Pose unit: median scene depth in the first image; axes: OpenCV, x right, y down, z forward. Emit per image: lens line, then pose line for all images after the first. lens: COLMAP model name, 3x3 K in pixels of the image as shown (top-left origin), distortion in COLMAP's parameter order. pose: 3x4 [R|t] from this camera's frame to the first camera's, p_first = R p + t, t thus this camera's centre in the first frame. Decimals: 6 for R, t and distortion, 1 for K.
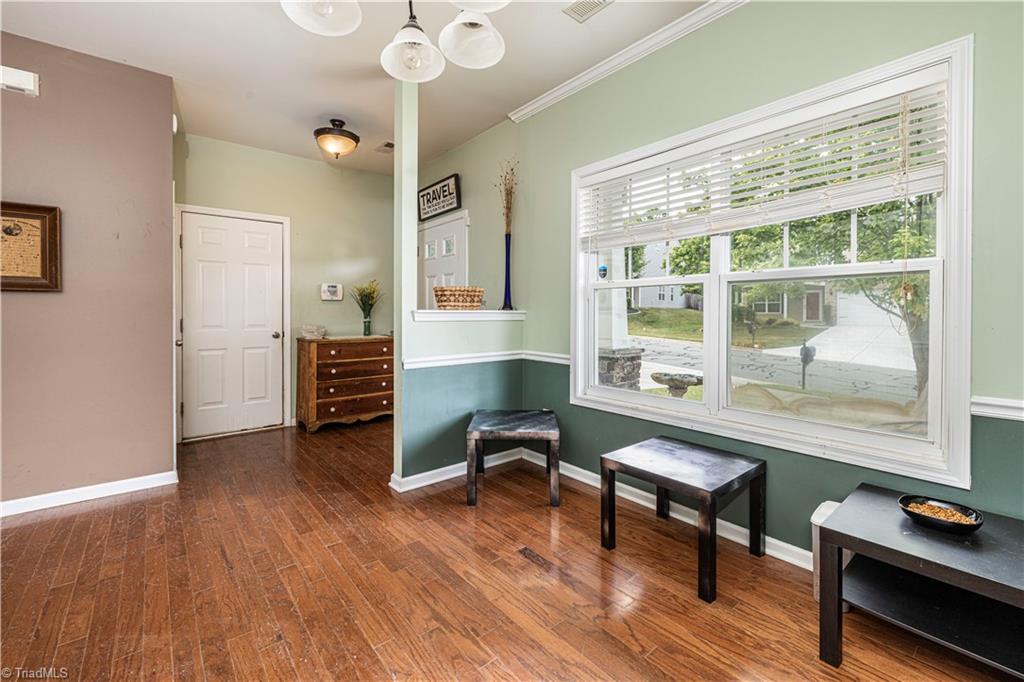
lens RADIAL K [[439.4, 0, 511.0], [0, 439.4, 315.0], [0, 0, 1]] dist [0.002141, -0.000253]
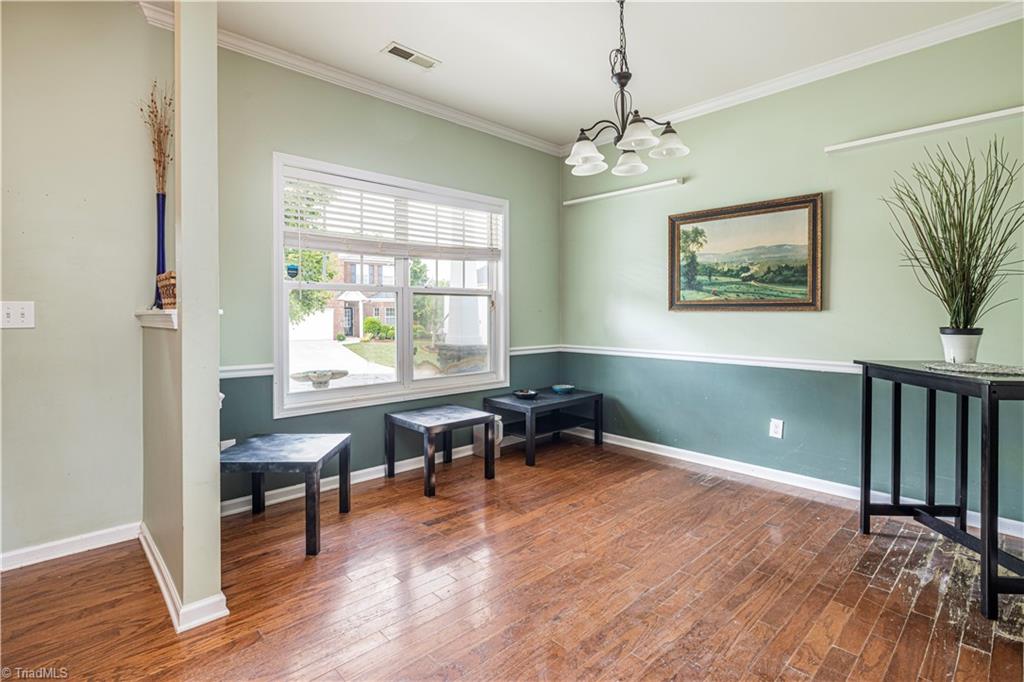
lens RADIAL K [[495.6, 0, 508.5], [0, 495.6, 313.8], [0, 0, 1]] dist [-0.000600, -0.000012]
pose [[-0.062430, -0.007054, 0.998024, -1.248648], [0.005111, 0.999960, 0.007387, -0.016208], [-0.998036, 0.005562, -0.062392, 0.860580]]
